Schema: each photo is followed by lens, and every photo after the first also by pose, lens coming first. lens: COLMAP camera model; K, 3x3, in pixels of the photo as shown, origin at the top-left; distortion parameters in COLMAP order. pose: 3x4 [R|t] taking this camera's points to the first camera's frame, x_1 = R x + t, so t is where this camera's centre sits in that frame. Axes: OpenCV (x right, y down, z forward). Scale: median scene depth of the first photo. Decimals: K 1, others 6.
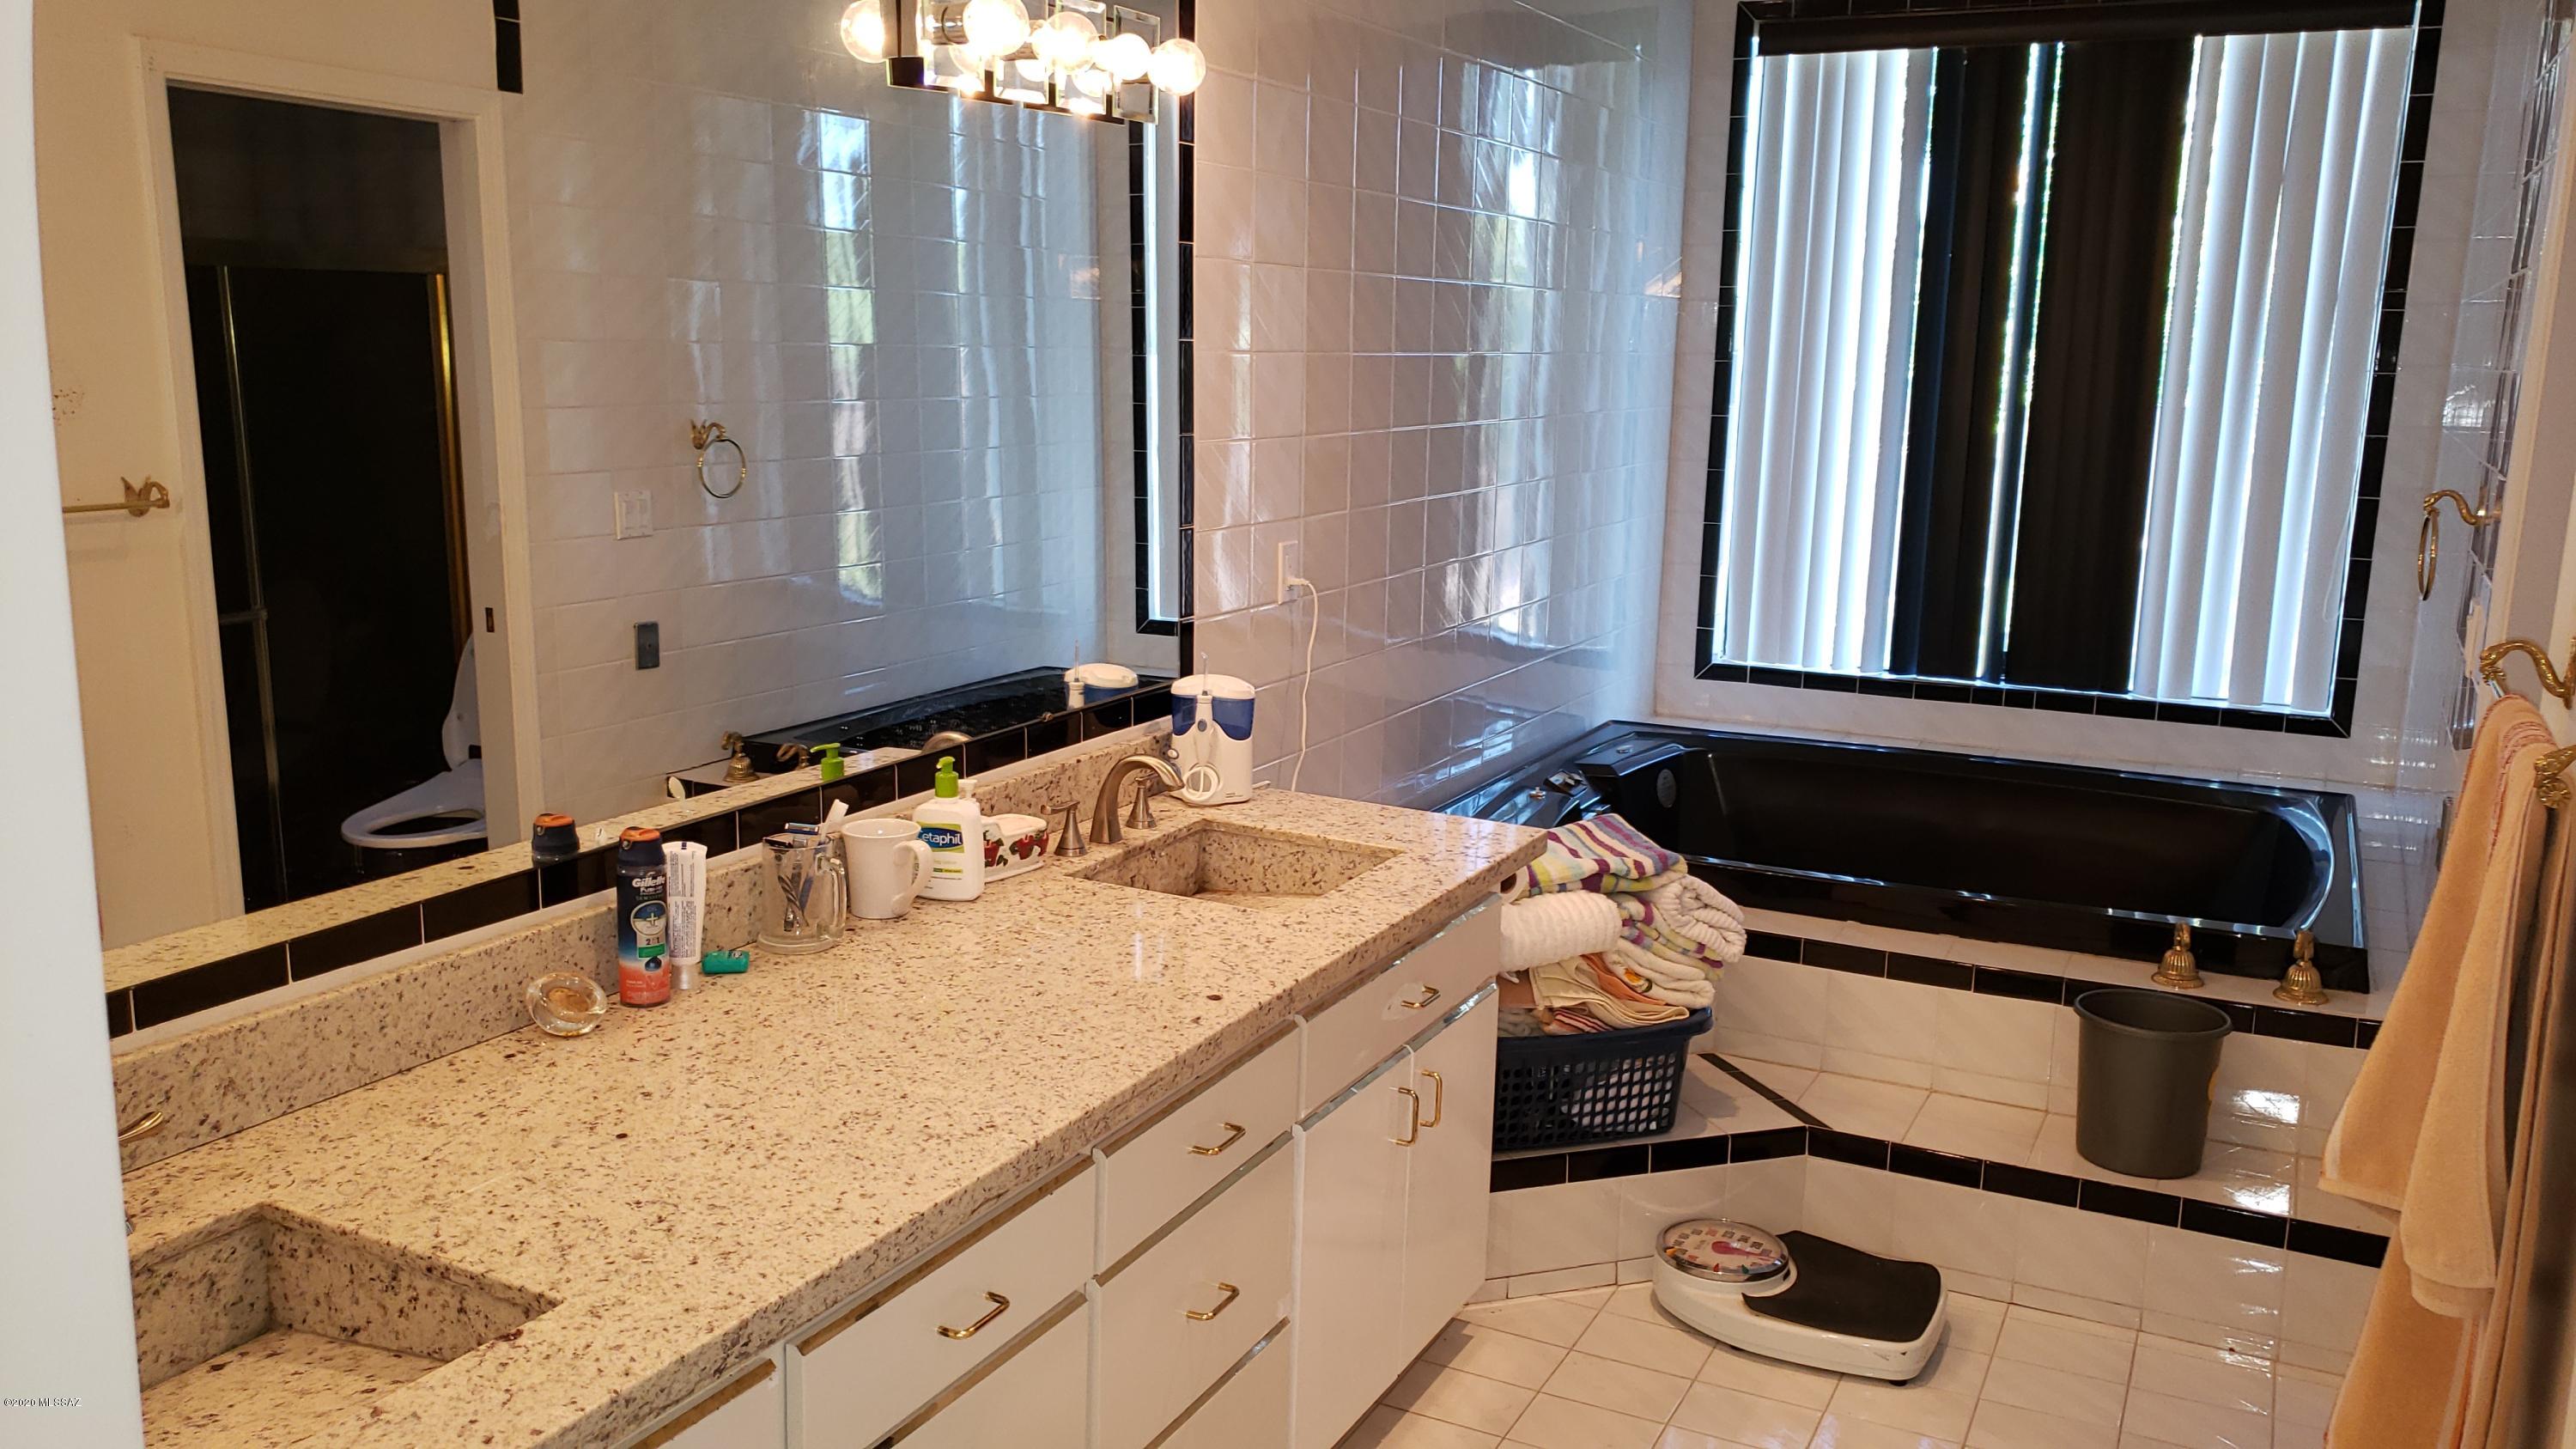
lens RADIAL K [[1974.1, 0, 1289.7], [0, 1974.1, 730.9], [0, 0, 1]] dist [0.041805, -0.030390]
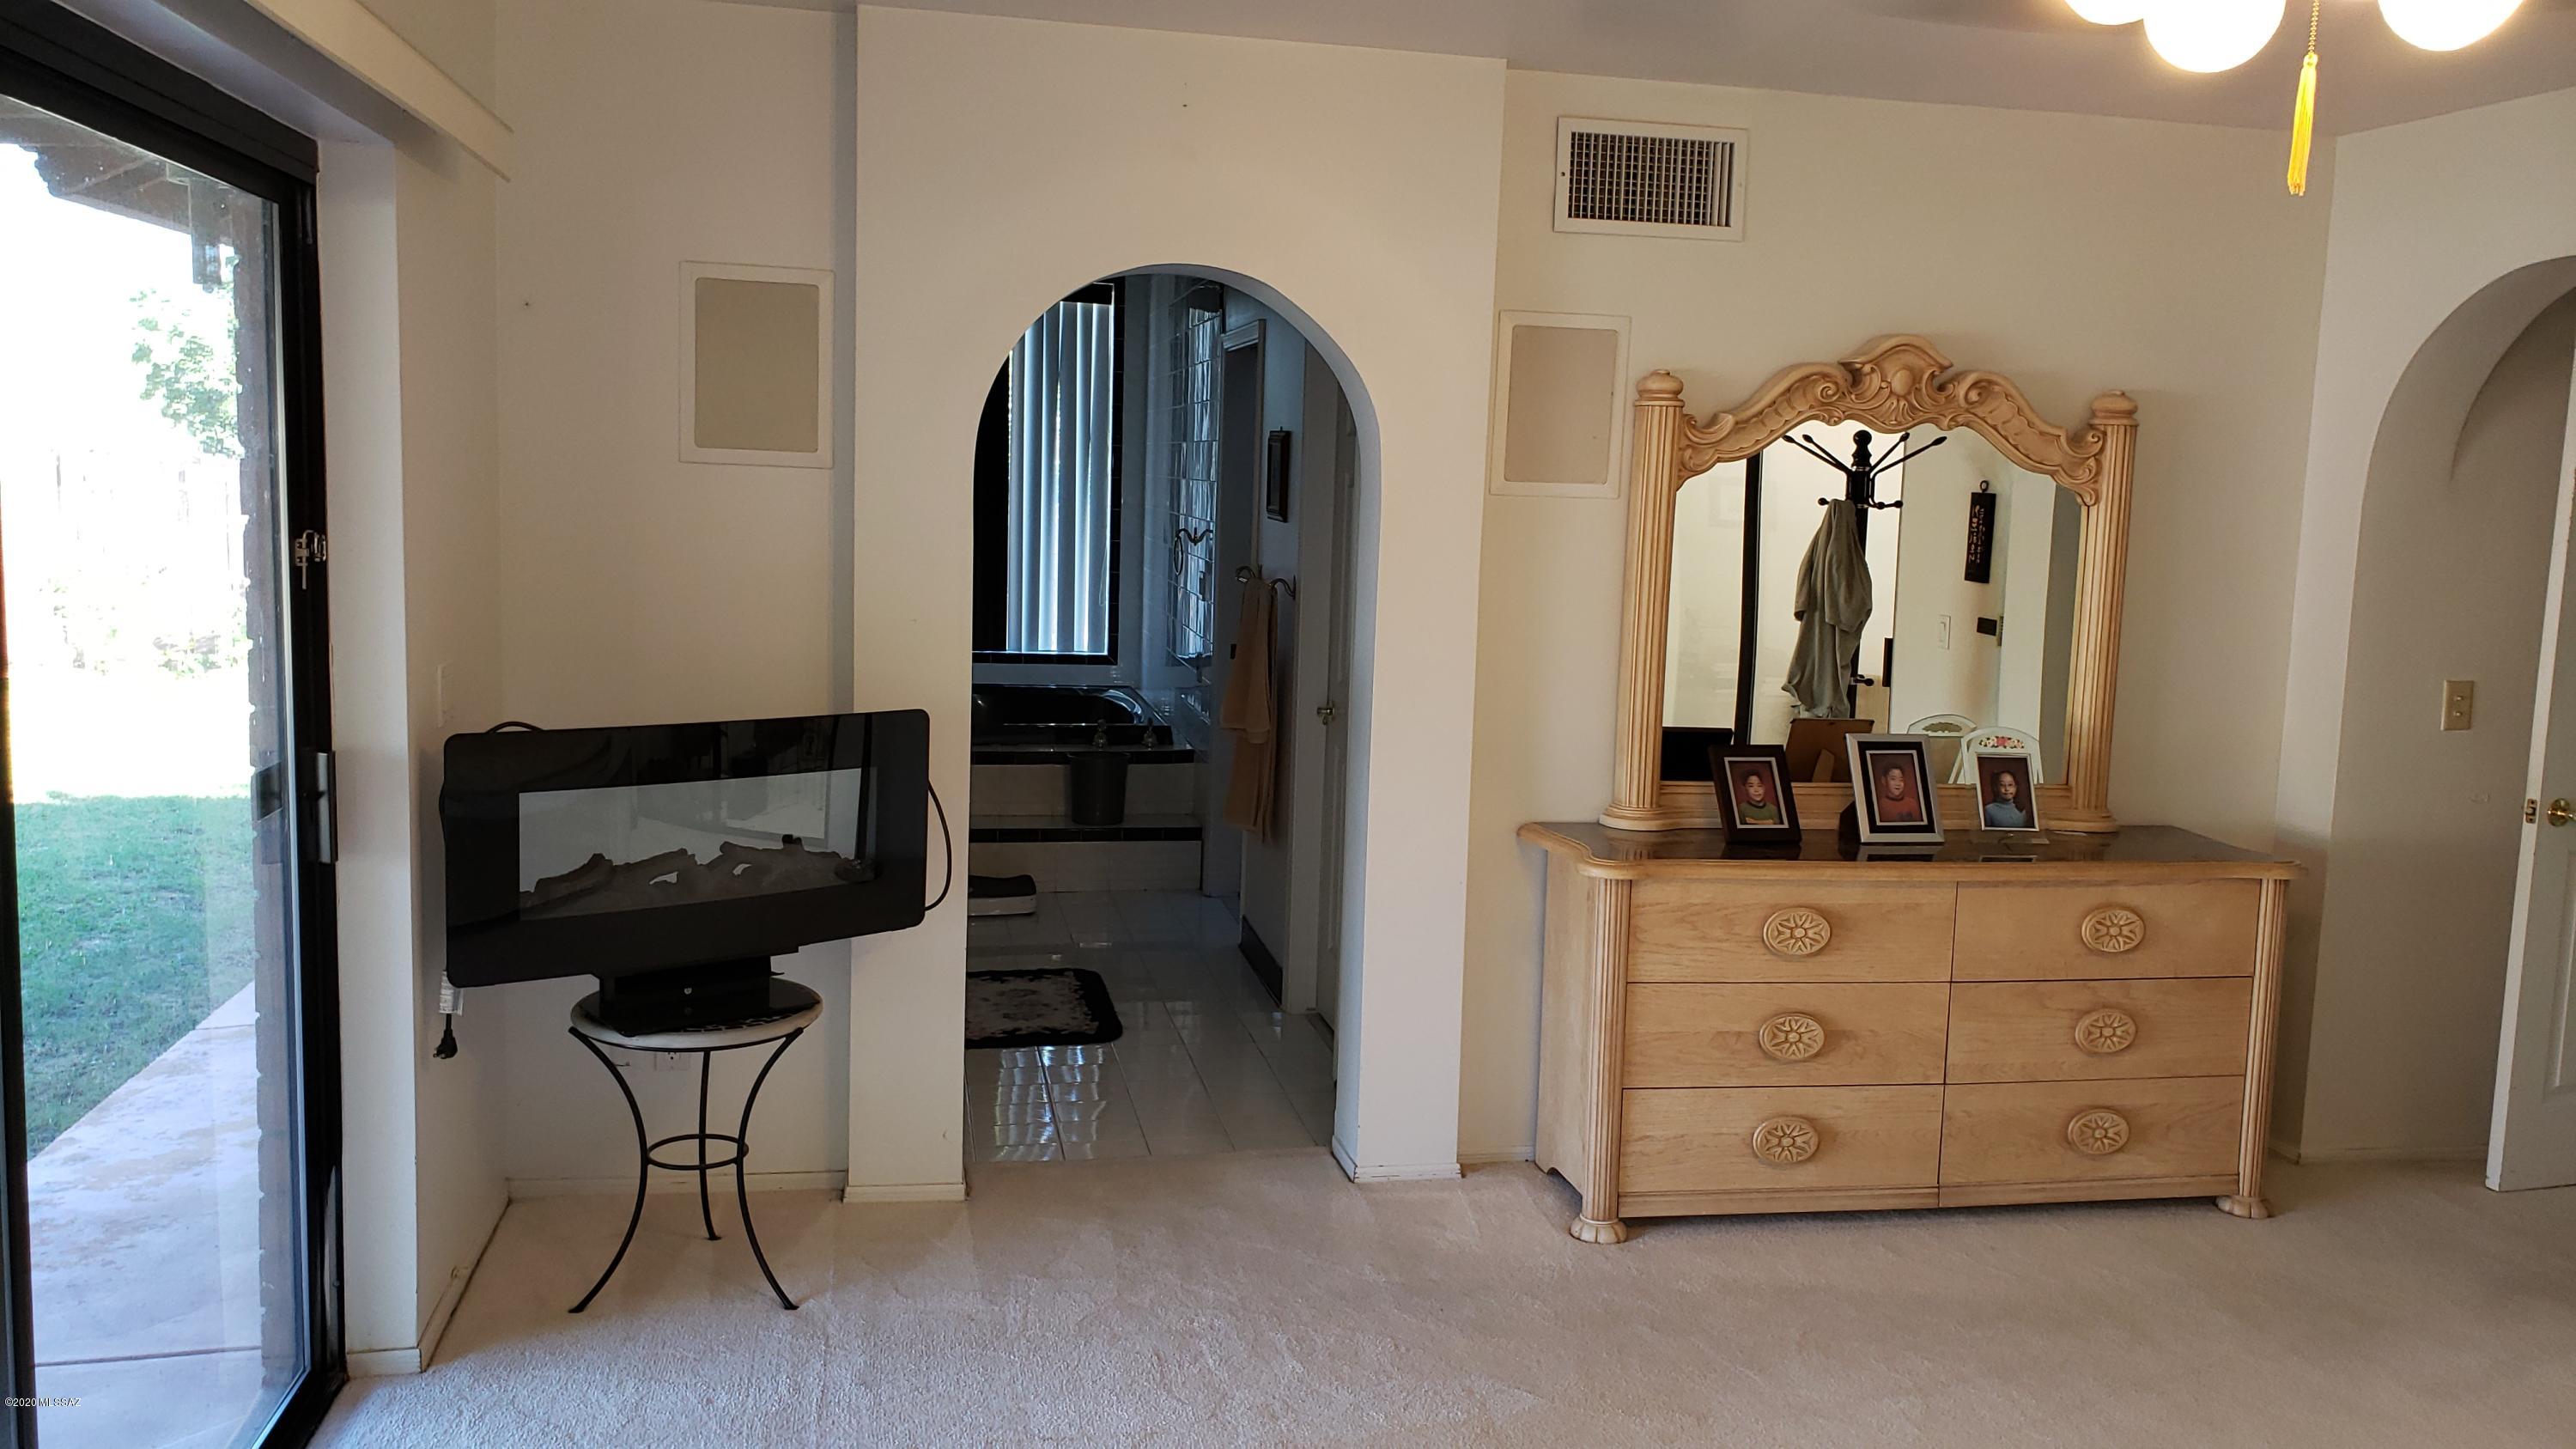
lens RADIAL K [[1974.1, 0, 1289.6], [0, 1974.1, 718.4], [0, 0, 1]] dist [0.041805, -0.030390]
pose [[0.783085, -0.060273, 0.618987, -0.501058], [0.093619, 0.995376, -0.021516, 0.106961], [-0.614827, 0.074798, 0.785107, -0.573503]]
